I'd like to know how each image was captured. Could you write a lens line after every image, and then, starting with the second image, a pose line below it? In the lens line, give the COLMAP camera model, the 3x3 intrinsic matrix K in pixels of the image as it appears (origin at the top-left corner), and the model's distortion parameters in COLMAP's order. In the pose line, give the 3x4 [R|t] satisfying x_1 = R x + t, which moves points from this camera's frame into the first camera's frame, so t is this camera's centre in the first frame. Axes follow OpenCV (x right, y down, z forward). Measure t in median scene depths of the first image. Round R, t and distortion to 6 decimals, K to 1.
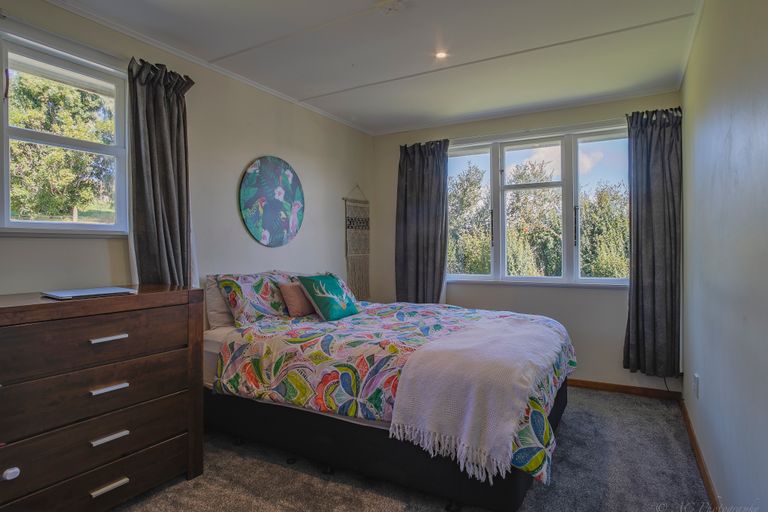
lens RADIAL K [[440.6, 0, 384.0], [0, 440.6, 251.8], [0, 0, 1]] dist [-0.055675, 0.037148]
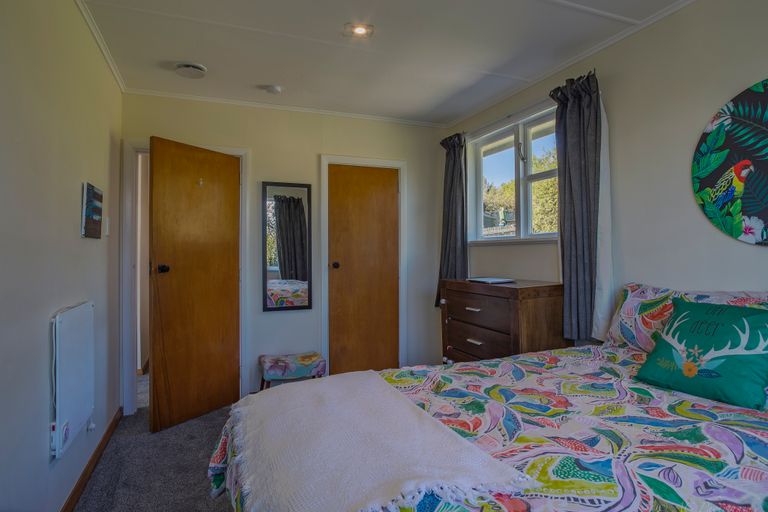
lens RADIAL K [[440.6, 0, 384.0], [0, 440.6, 251.8], [0, 0, 1]] dist [-0.055675, 0.037148]
pose [[-0.617485, 0.005242, -0.786566, 0.471368], [0.004704, 0.999985, 0.002972, -0.009412], [0.786569, -0.001865, -0.617500, 0.992328]]
